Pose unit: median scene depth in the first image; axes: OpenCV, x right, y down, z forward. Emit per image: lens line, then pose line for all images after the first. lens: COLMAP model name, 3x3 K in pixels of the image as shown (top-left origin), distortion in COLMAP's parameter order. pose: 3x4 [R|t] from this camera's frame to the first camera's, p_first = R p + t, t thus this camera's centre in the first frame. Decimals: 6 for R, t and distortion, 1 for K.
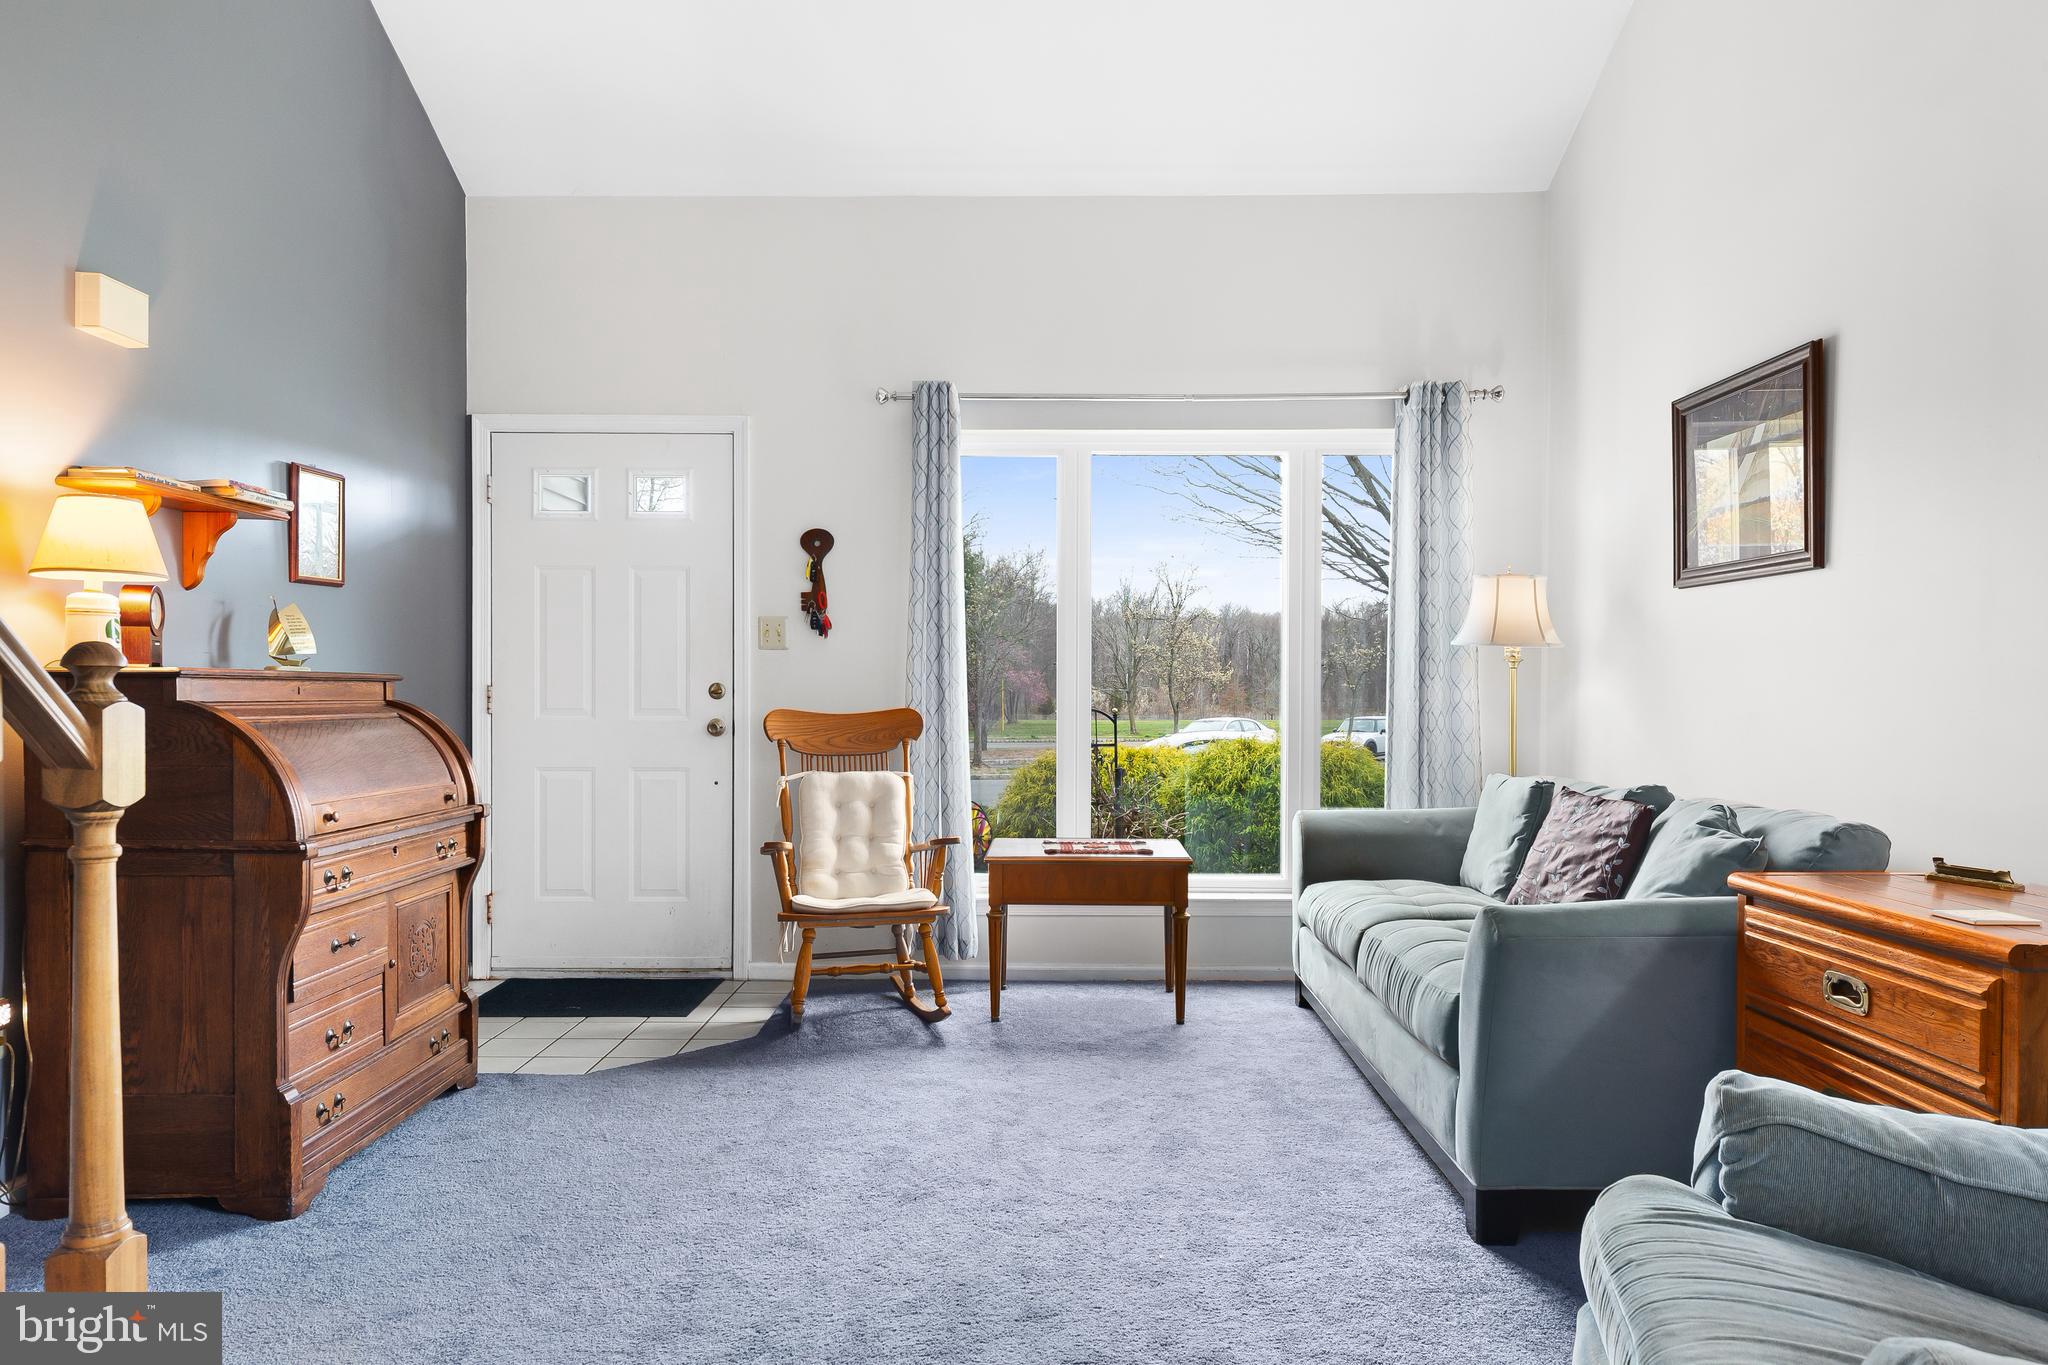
lens RADIAL K [[1338.9, 0, 1018.3], [0, 1338.9, 709.2], [0, 0, 1]] dist [0.003944, 0.000184]
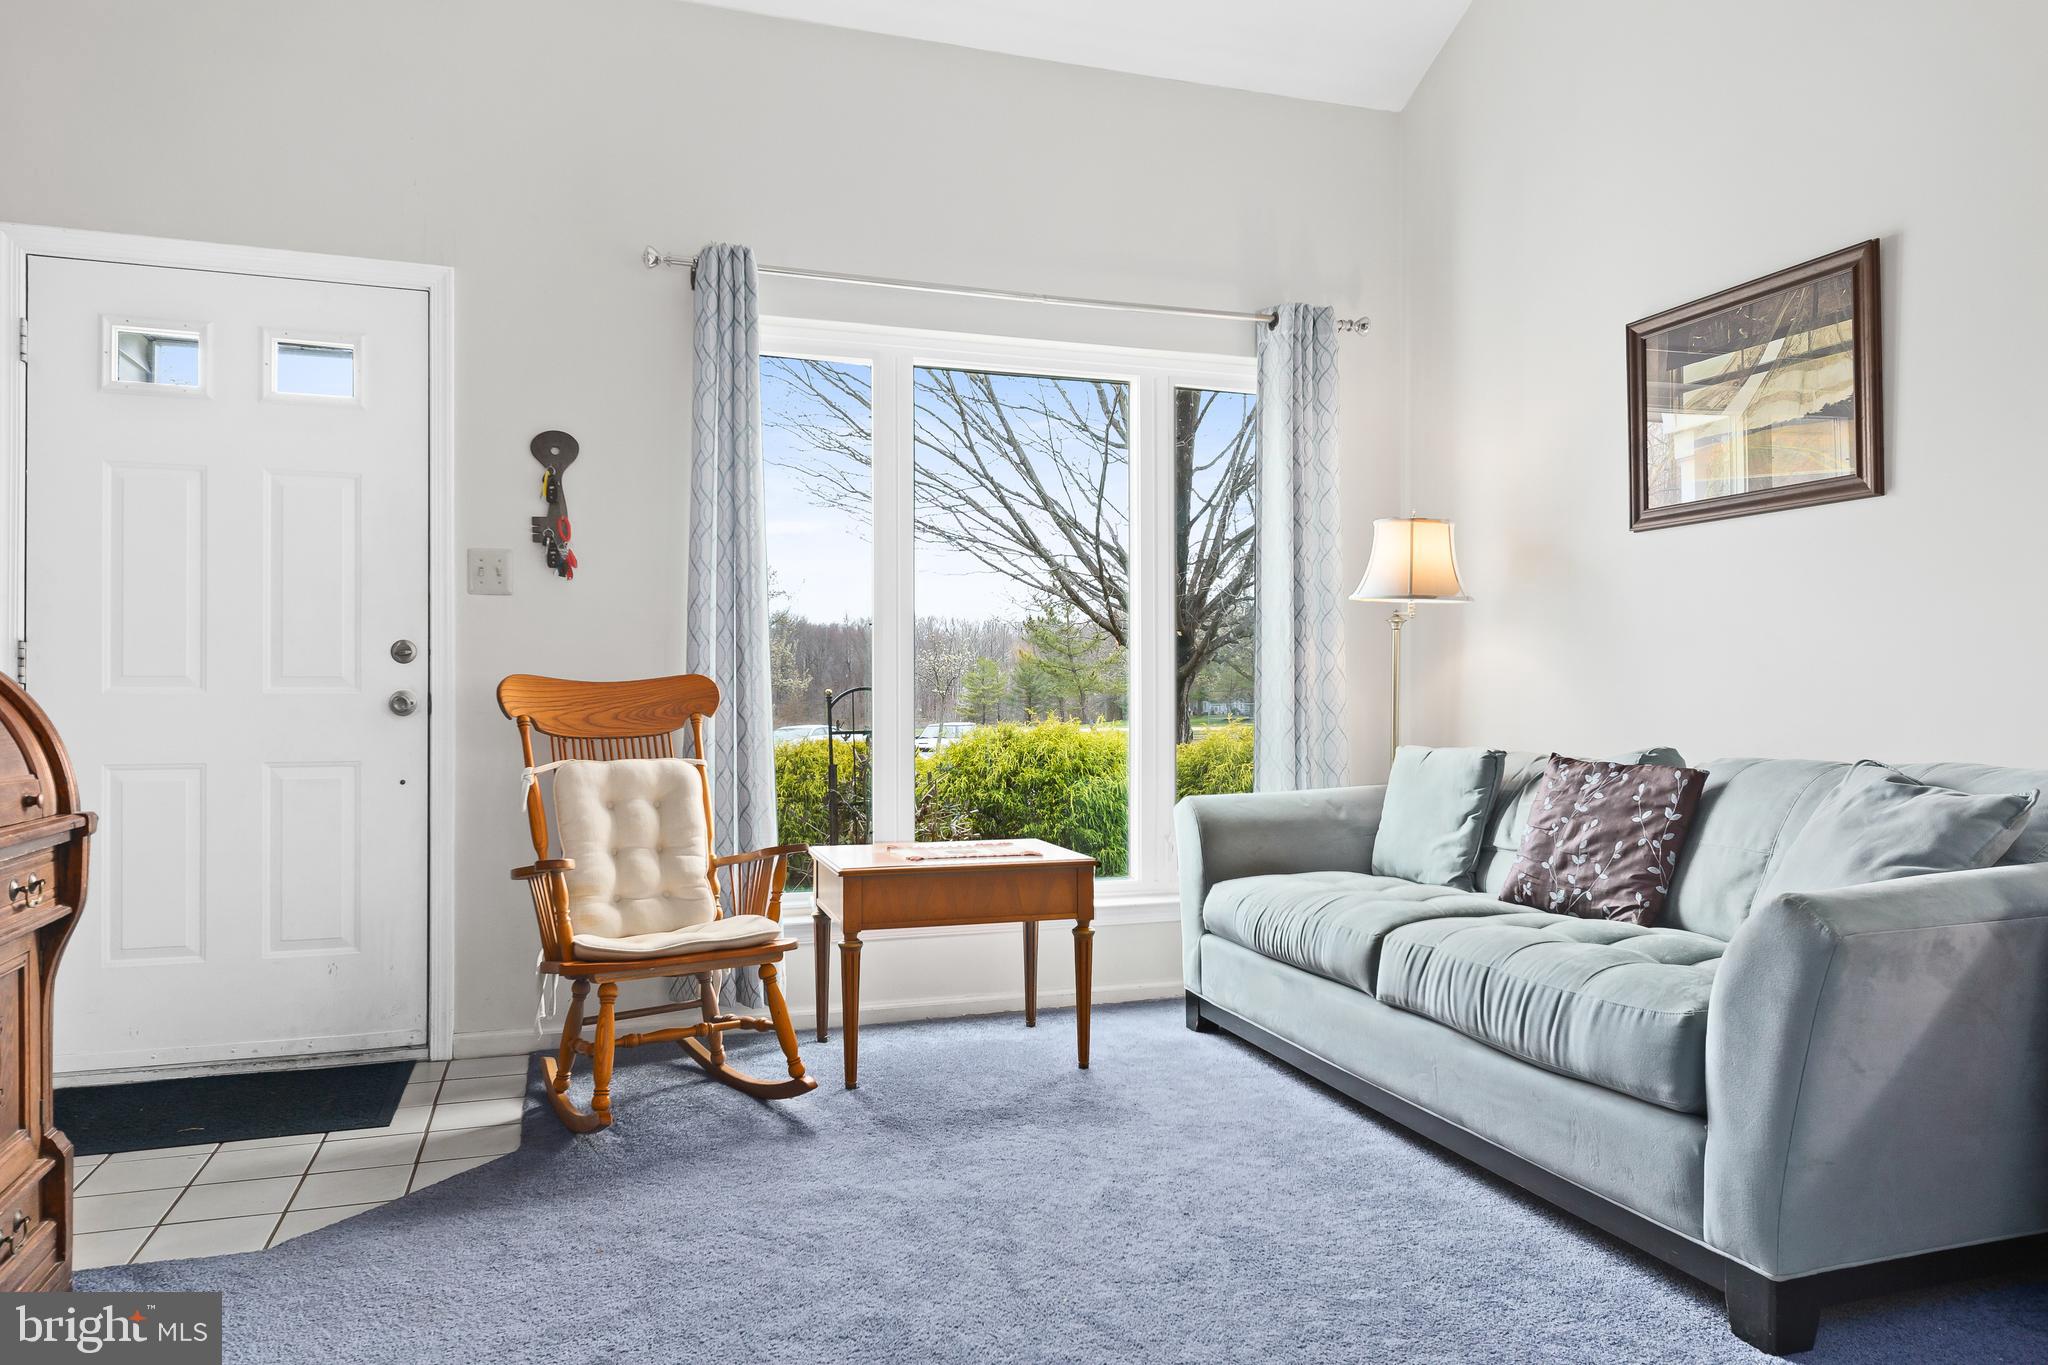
lens RADIAL K [[1337.6, 0, 1027.6], [0, 1337.6, 693.1], [0, 0, 1]] dist [0.010301, -0.017456]
pose [[0.944372, -0.002823, 0.328868, -0.165536], [0.008949, 0.999813, -0.017118, 0.026277], [-0.328758, 0.019108, 0.944221, 0.254328]]
